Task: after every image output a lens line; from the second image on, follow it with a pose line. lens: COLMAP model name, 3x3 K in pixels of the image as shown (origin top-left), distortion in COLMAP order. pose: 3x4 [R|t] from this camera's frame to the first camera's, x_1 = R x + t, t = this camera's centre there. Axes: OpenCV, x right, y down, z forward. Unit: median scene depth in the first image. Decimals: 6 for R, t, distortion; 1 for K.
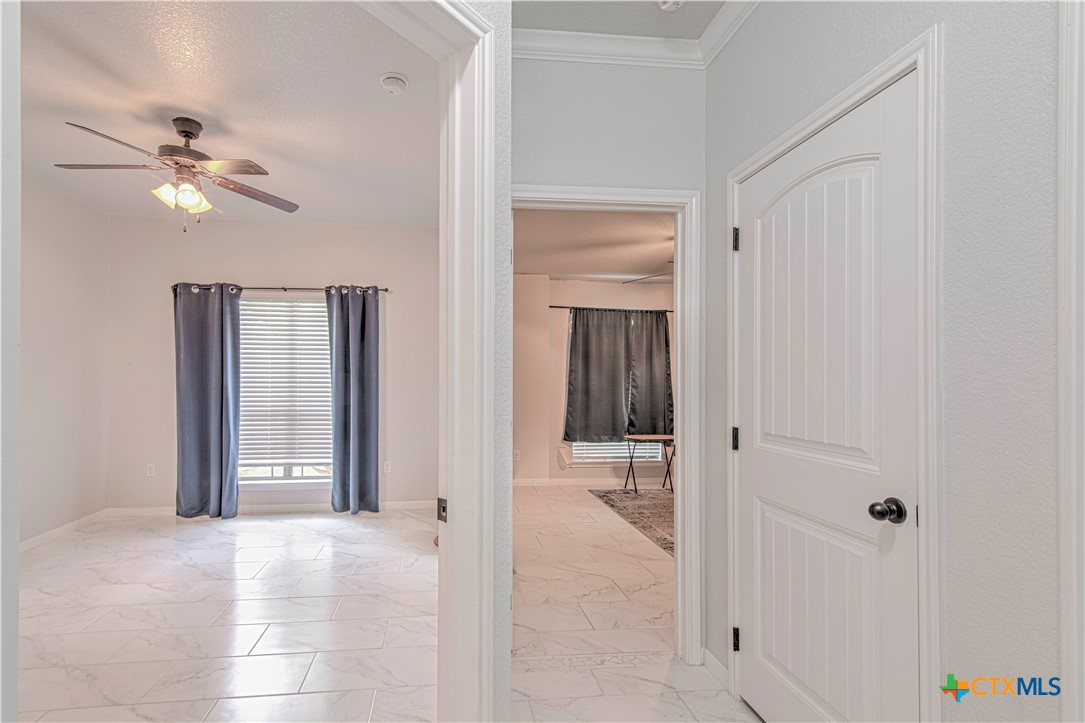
lens RADIAL K [[557.9, 0, 495.3], [0, 557.9, 377.5], [0, 0, 1]] dist [0.025268, -0.000568]
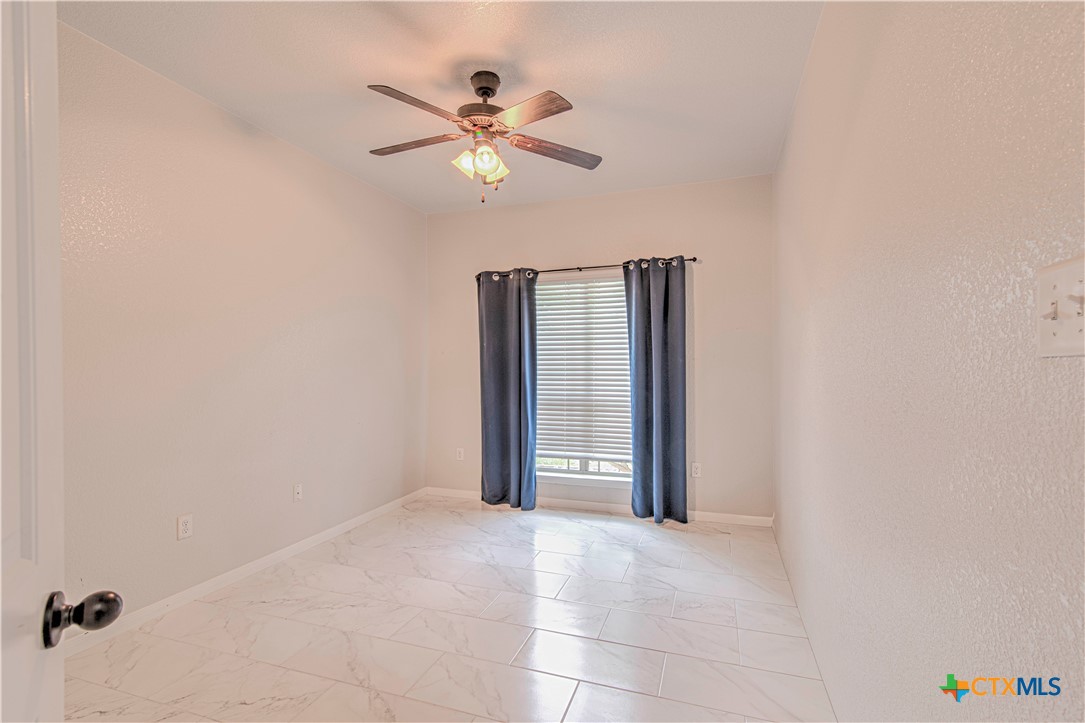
lens RADIAL K [[490.3, 0, 539.8], [0, 490.3, 363.9], [0, 0, 1]] dist [0.012487, 0.000955]
pose [[0.916534, -0.007276, -0.399892, -0.140918], [0.007082, 0.999973, -0.001964, 0.000477], [0.399895, -0.001032, 0.916560, 0.285767]]
